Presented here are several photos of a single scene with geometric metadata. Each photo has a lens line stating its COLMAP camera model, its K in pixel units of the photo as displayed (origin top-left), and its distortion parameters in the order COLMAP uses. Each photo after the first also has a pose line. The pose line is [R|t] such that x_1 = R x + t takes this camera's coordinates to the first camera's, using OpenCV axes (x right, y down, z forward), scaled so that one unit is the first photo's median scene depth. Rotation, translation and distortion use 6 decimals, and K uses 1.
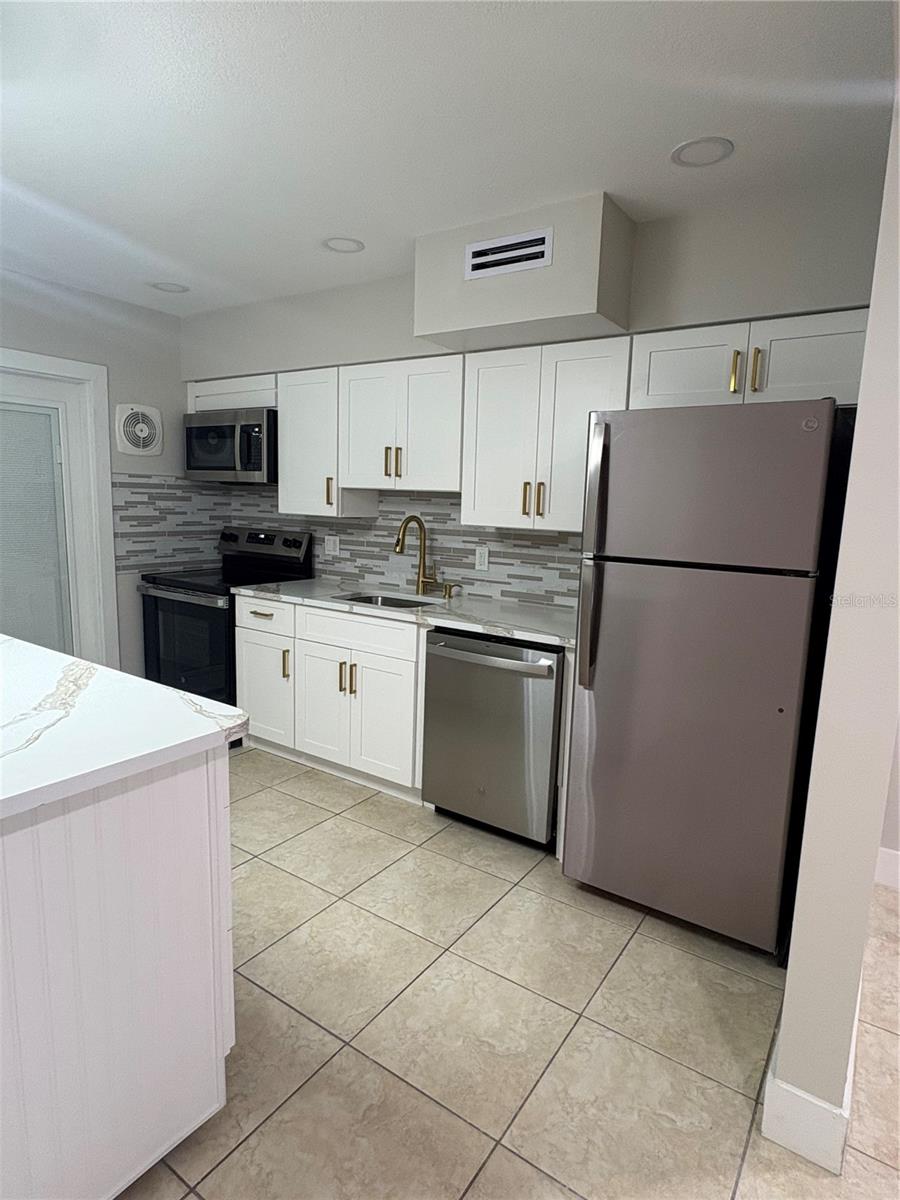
lens RADIAL K [[669.4, 0, 461.2], [0, 669.4, 598.7], [0, 0, 1]] dist [-0.009103, 0.008963]
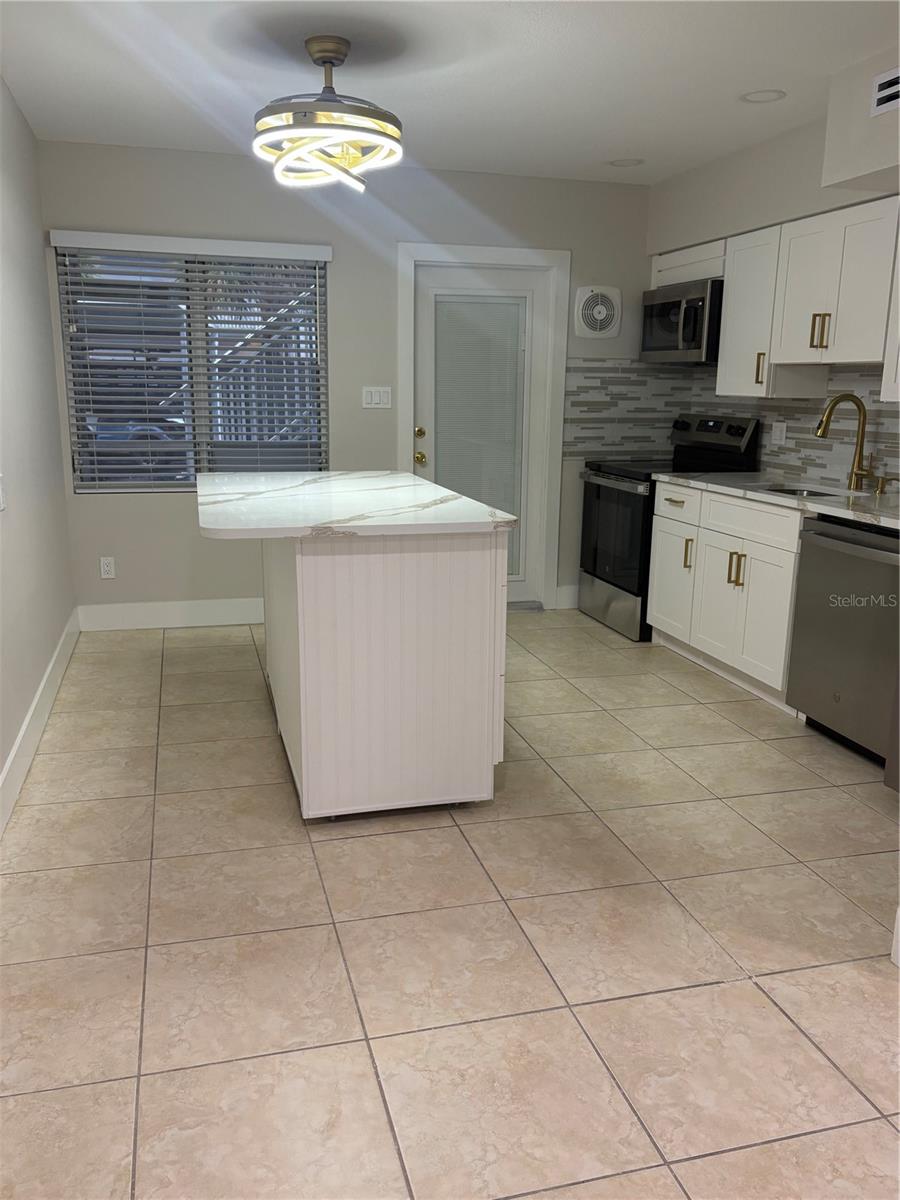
lens RADIAL K [[979.4, 0, 445.0], [0, 979.4, 607.5], [0, 0, 1]] dist [0.026251, -0.012506]
pose [[0.754907, 0.124967, -0.643815, 0.355716], [-0.085732, 0.992058, 0.092037, 0.068851], [0.650204, -0.014284, 0.759626, -0.266660]]
